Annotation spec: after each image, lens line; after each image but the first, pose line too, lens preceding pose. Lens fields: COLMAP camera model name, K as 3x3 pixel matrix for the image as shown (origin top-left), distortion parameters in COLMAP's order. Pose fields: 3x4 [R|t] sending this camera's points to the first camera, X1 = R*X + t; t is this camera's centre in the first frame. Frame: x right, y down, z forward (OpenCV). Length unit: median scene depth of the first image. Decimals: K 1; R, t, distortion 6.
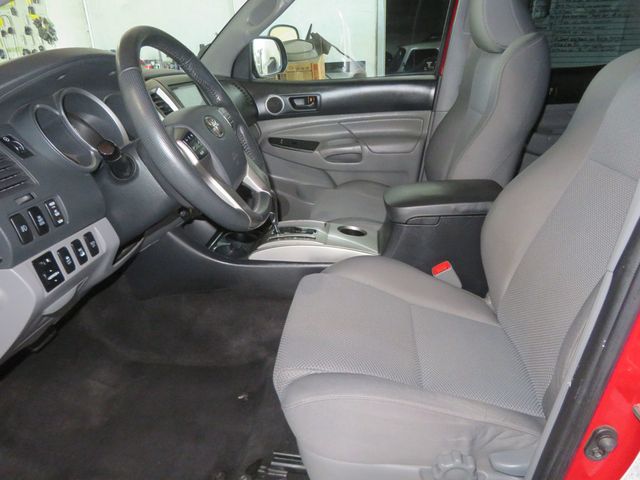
lens RADIAL K [[446.4, 0, 319.8], [0, 446.4, 252.1], [0, 0, 1]] dist [-0.004357, -0.004693]
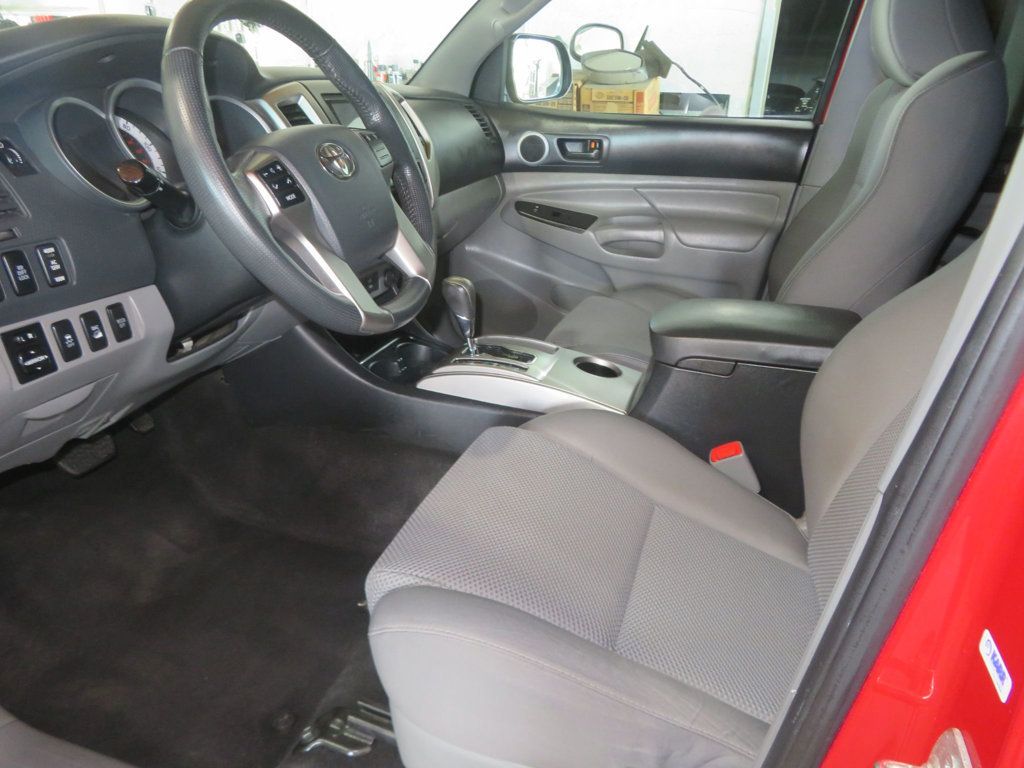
lens RADIAL K [[714.3, 0, 511.7], [0, 714.3, 403.3], [0, 0, 1]] dist [-0.004357, -0.004693]
pose [[0.974794, 0.149850, -0.165293, 0.141680], [-0.147698, 0.988709, 0.025306, -0.007514], [0.167218, -0.000255, 0.985920, 0.049351]]
